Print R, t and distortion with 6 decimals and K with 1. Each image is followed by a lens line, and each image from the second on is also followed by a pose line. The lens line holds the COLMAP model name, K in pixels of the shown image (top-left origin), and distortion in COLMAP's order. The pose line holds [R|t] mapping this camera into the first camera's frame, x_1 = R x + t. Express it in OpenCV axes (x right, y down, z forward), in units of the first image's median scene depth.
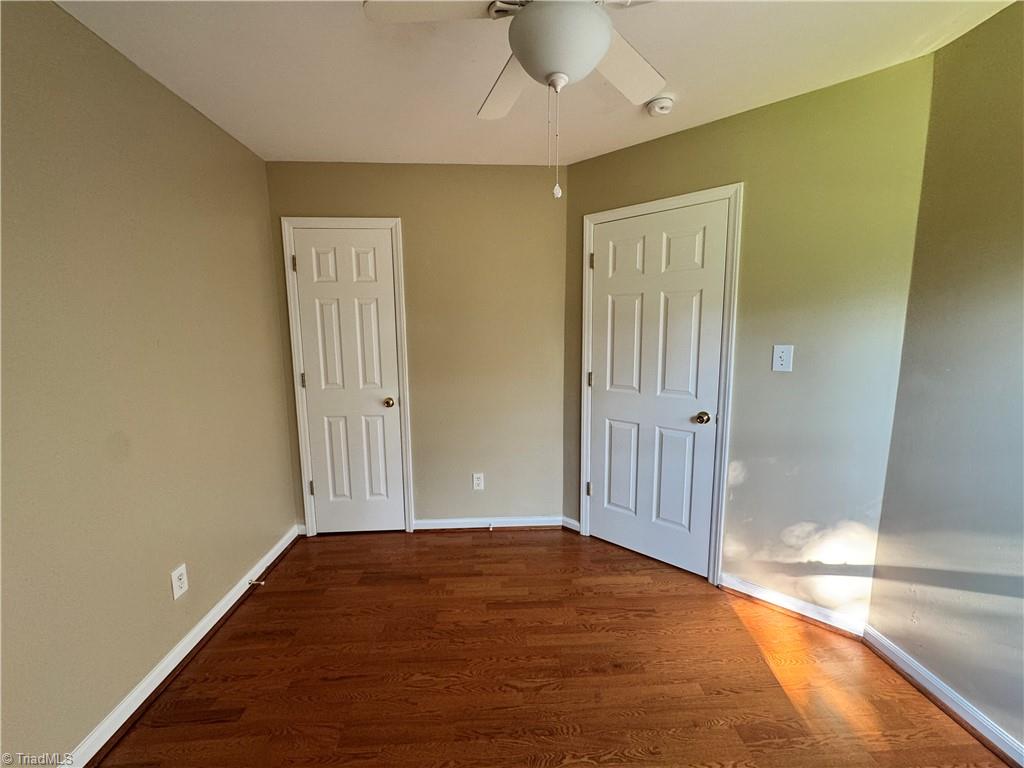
lens RADIAL K [[409.8, 0, 511.1], [0, 409.8, 387.0], [0, 0, 1]] dist [-0.000416, -0.000088]
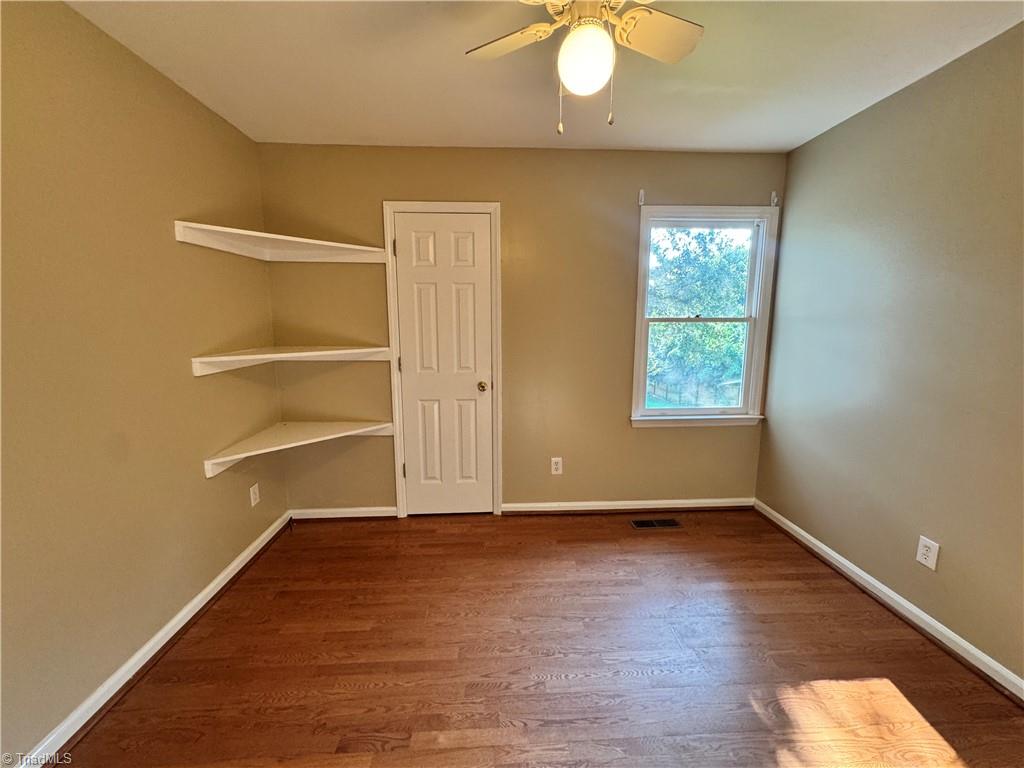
lens RADIAL K [[409.8, 0, 511.6], [0, 409.8, 380.6], [0, 0, 1]] dist [-0.000416, -0.000088]
pose [[0.999878, 0.009323, -0.012521, -0.207846], [-0.009119, 0.999826, 0.016269, 0.005432], [0.012670, -0.016153, 0.999789, -0.007965]]
